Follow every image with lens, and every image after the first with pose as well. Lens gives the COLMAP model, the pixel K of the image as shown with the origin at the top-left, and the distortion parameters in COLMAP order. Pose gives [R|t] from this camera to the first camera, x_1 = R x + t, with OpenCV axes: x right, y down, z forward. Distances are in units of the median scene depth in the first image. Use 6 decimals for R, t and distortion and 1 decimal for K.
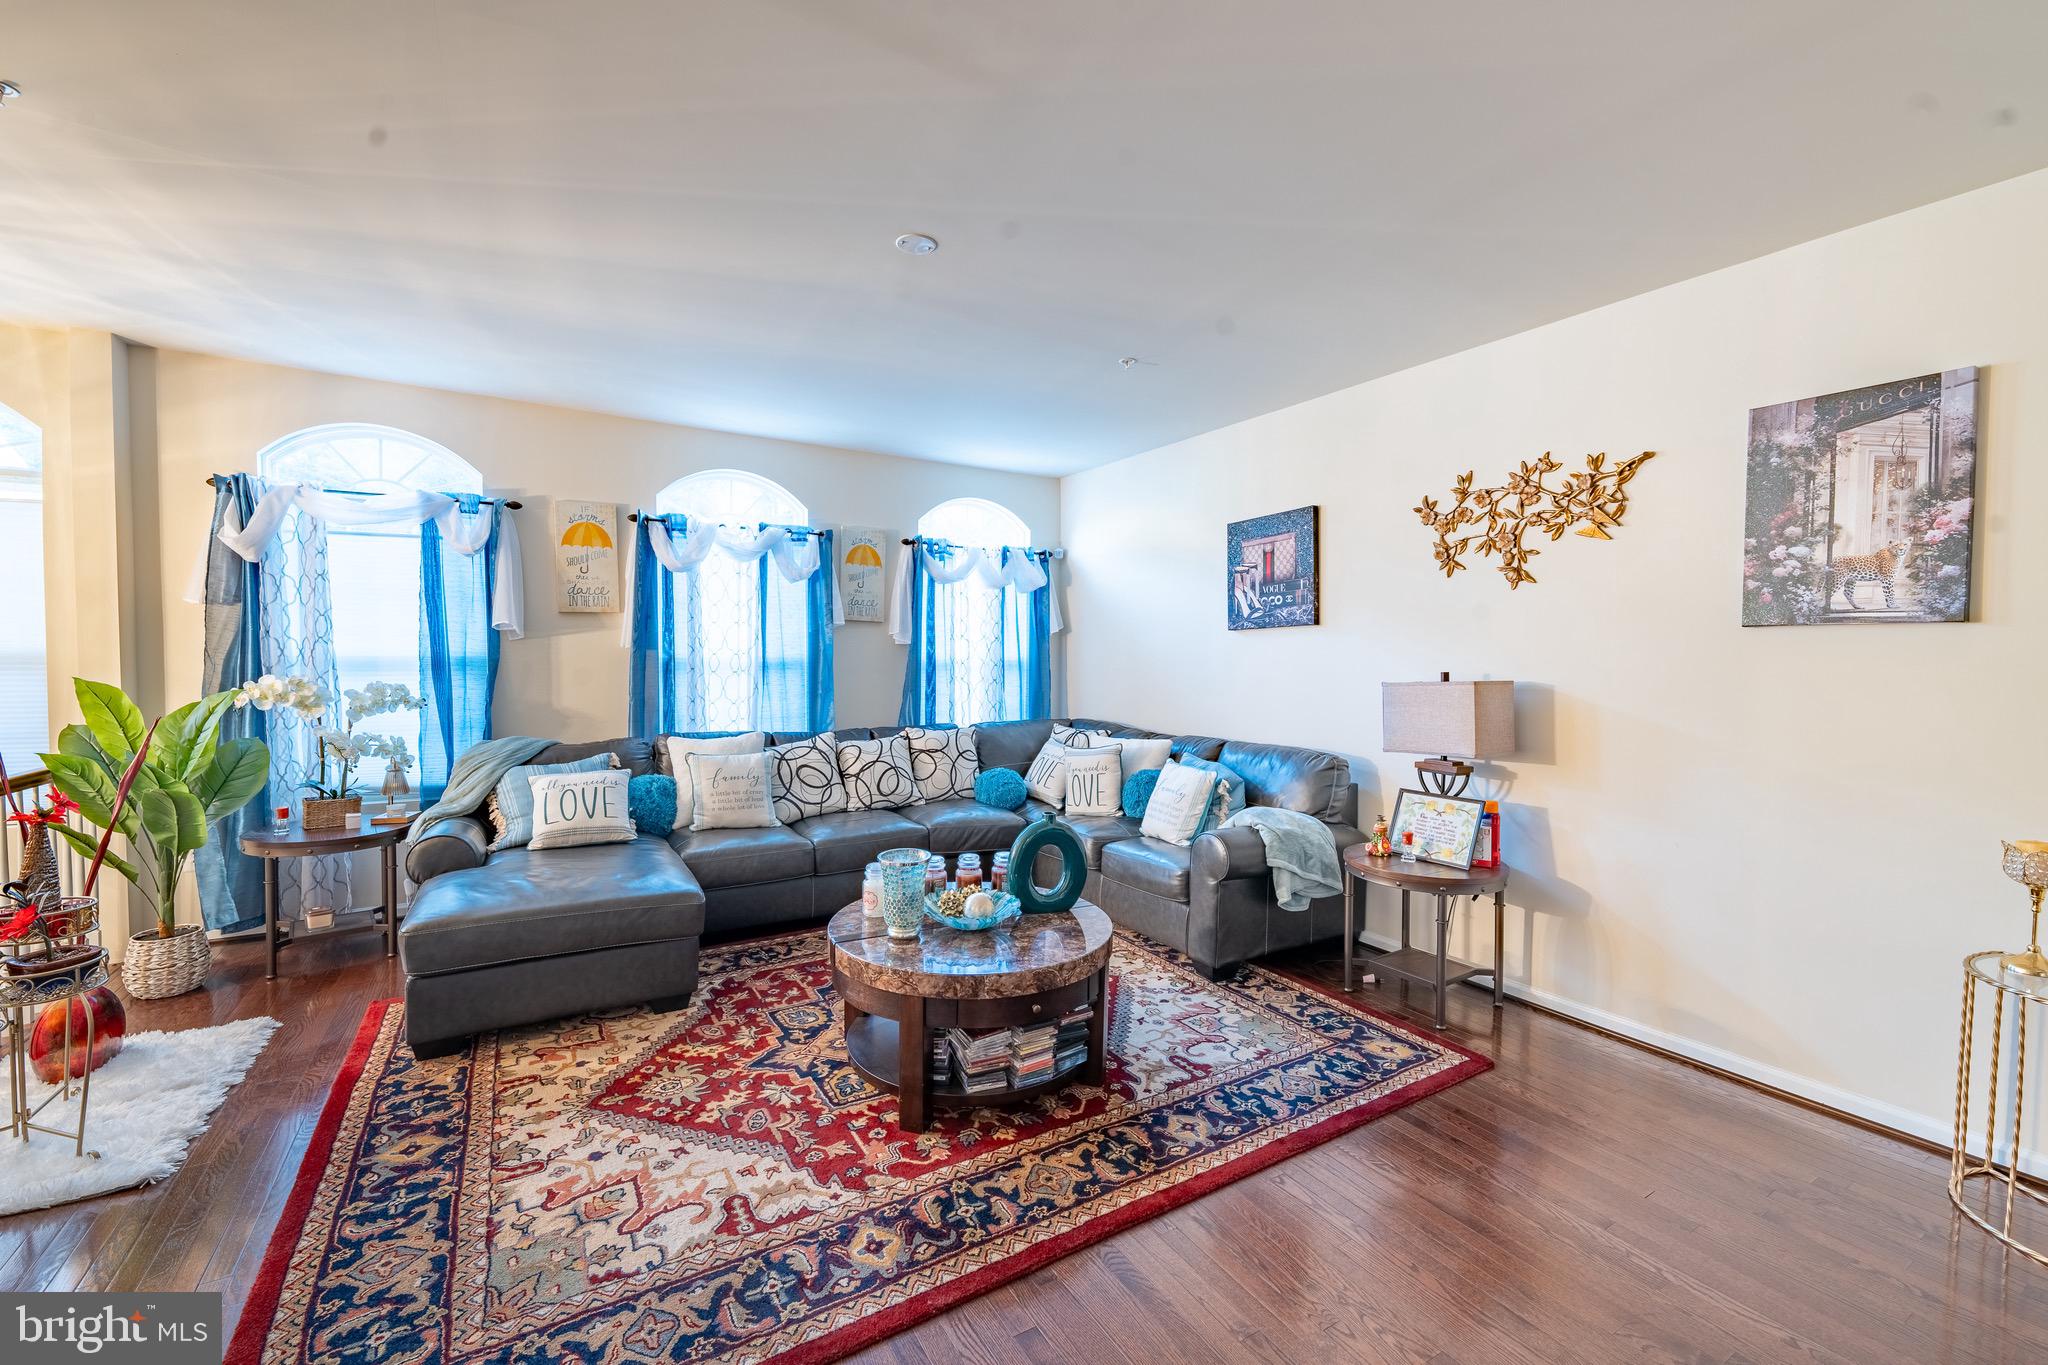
lens RADIAL K [[824.6, 0, 1020.2], [0, 824.6, 682.3], [0, 0, 1]] dist [0.008814, -0.001798]
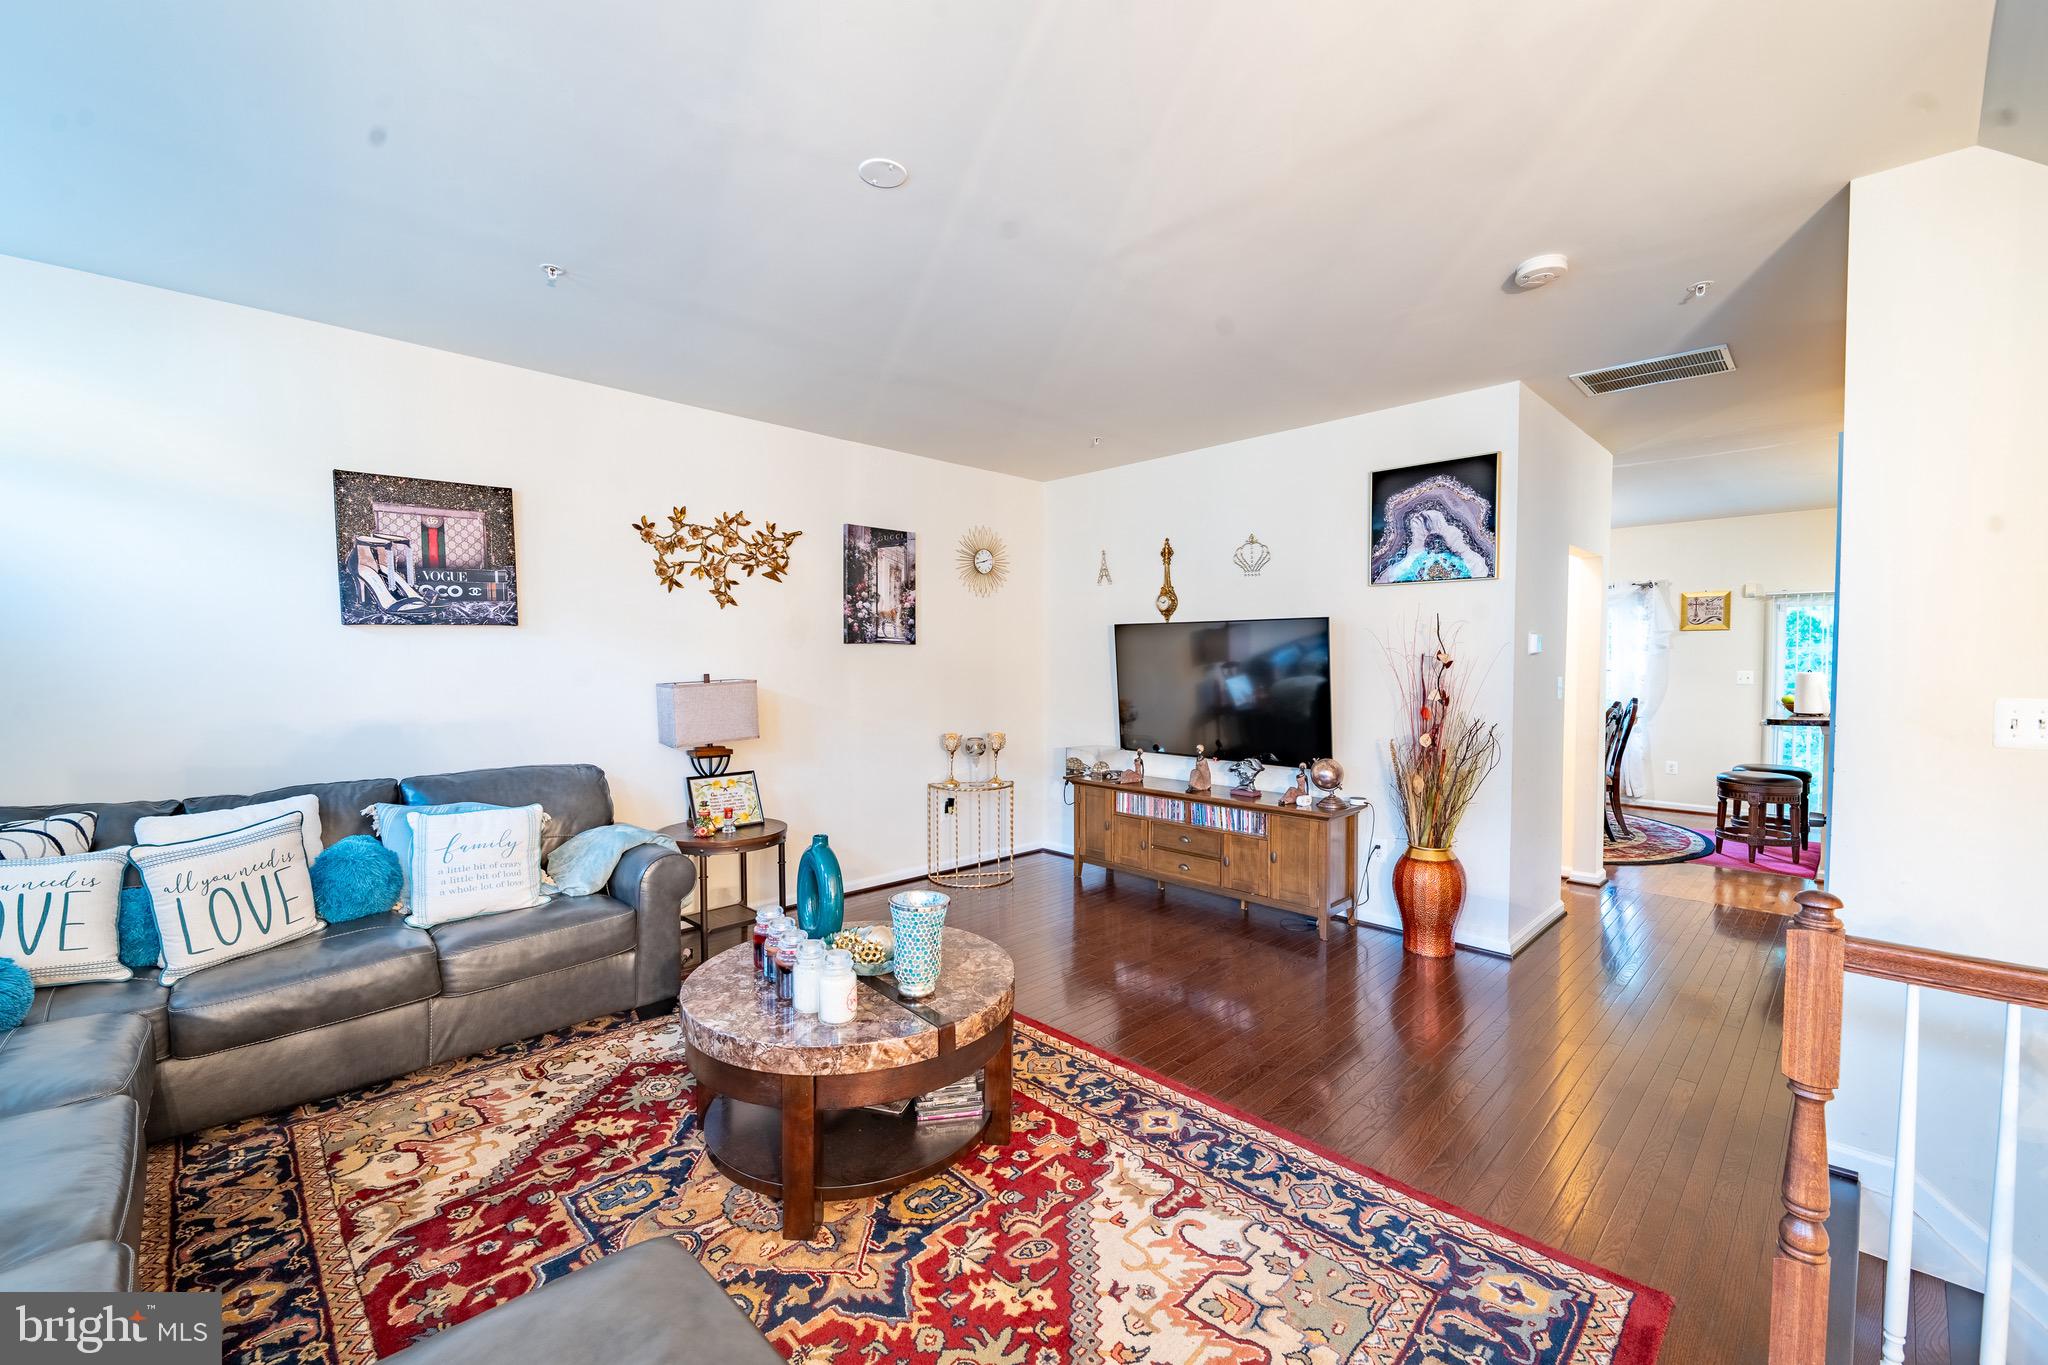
lens RADIAL K [[824.6, 0, 1020.4], [0, 824.6, 682.7], [0, 0, 1]] dist [0.008814, -0.001798]
pose [[-0.233371, -0.034976, 0.971759, -1.034048], [0.028998, 0.998658, 0.042908, -0.051194], [-0.971955, 0.038193, -0.232044, 1.131542]]
